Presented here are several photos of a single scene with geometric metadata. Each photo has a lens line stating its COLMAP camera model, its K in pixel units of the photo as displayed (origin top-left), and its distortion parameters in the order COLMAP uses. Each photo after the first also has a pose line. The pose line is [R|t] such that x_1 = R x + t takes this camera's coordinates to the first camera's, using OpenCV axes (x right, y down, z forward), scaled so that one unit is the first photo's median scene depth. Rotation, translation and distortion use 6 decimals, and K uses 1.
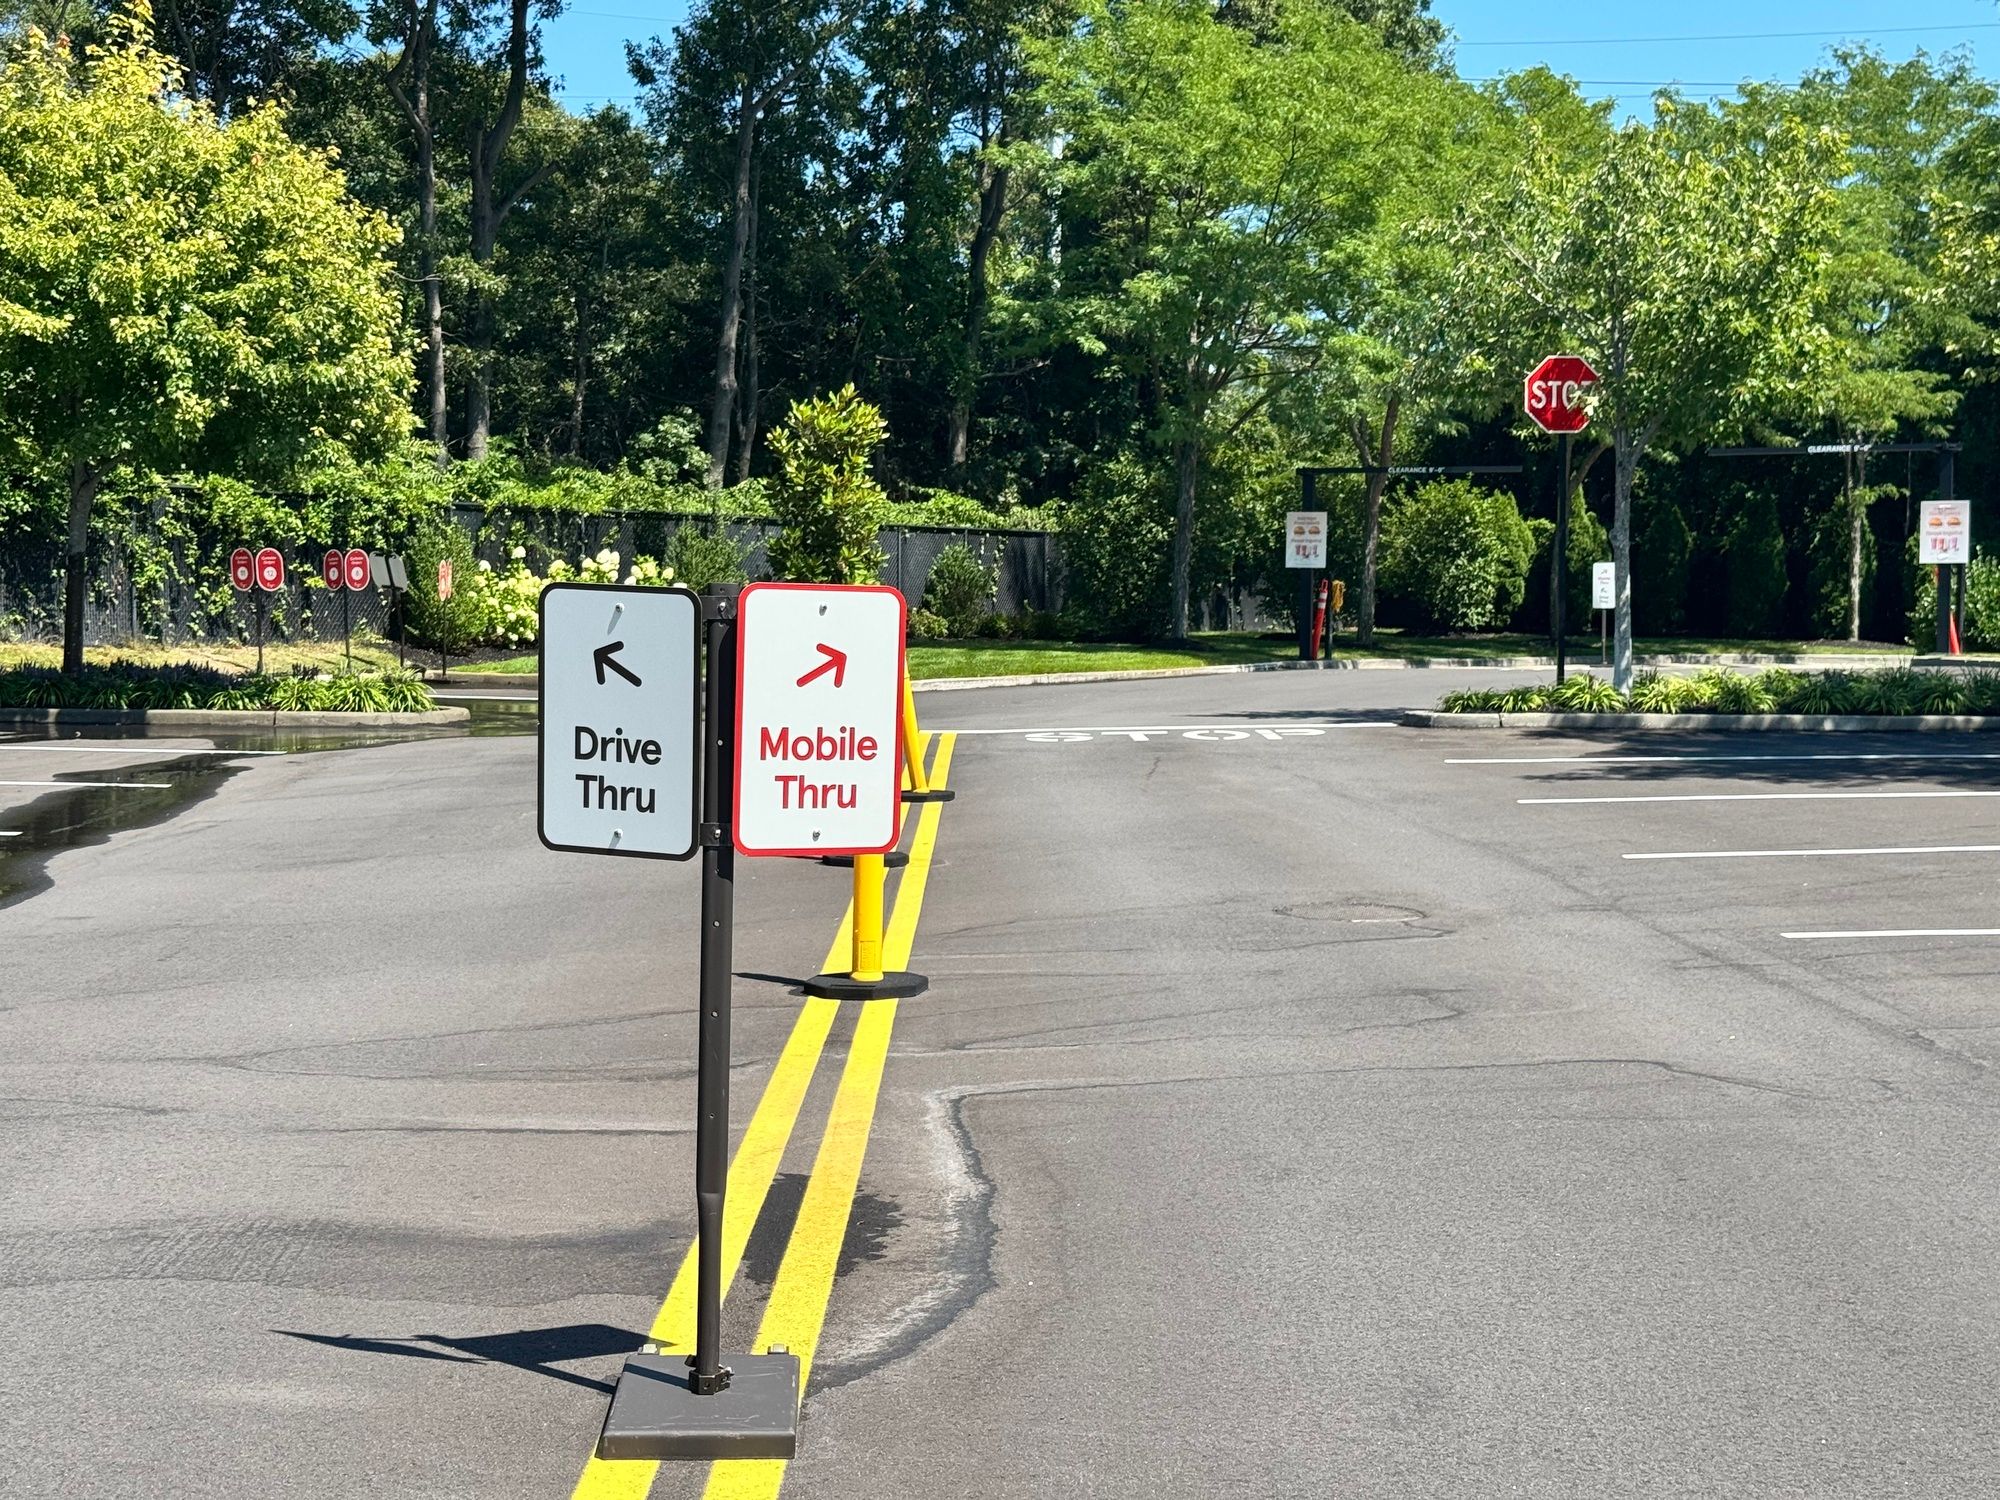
lens RADIAL K [[2797.7, 0, 994.8], [0, 2797.7, 756.6], [0, 0, 1]] dist [0.186660, 0.000000]
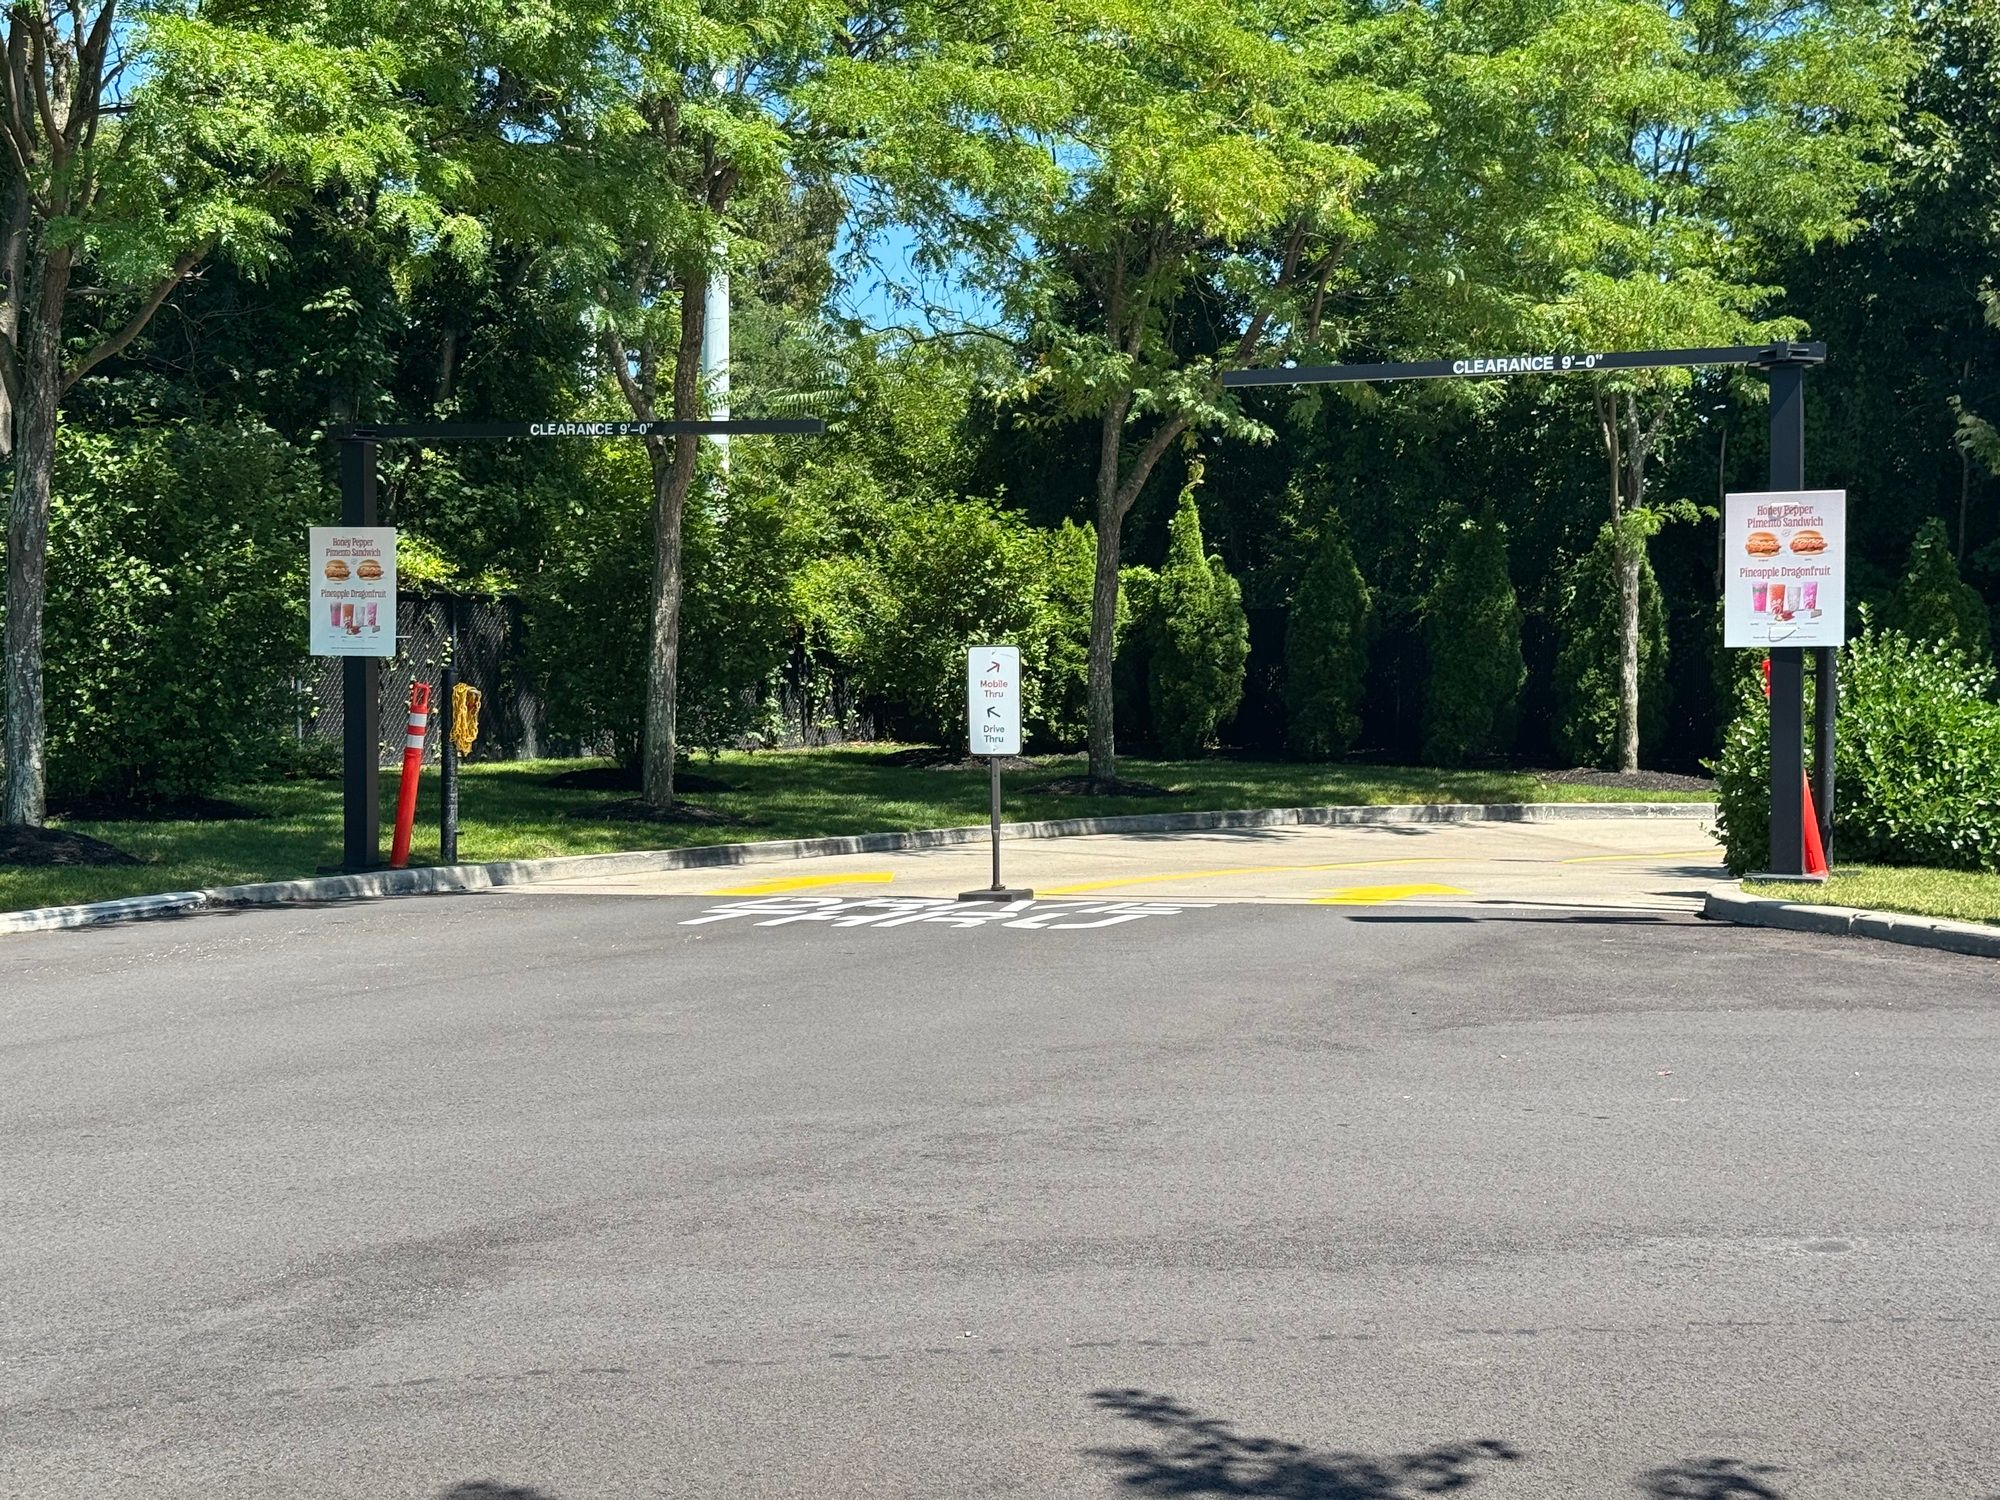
lens RADIAL K [[2797.7, 0, 1004.1], [0, 2797.7, 741.1], [0, 0, 1]] dist [0.186660, 0.000000]
pose [[0.998479, -0.008483, 0.054481, 0.145832], [0.010109, 0.999509, -0.029654, -0.031816], [-0.054203, 0.030160, 0.998074, 0.441692]]
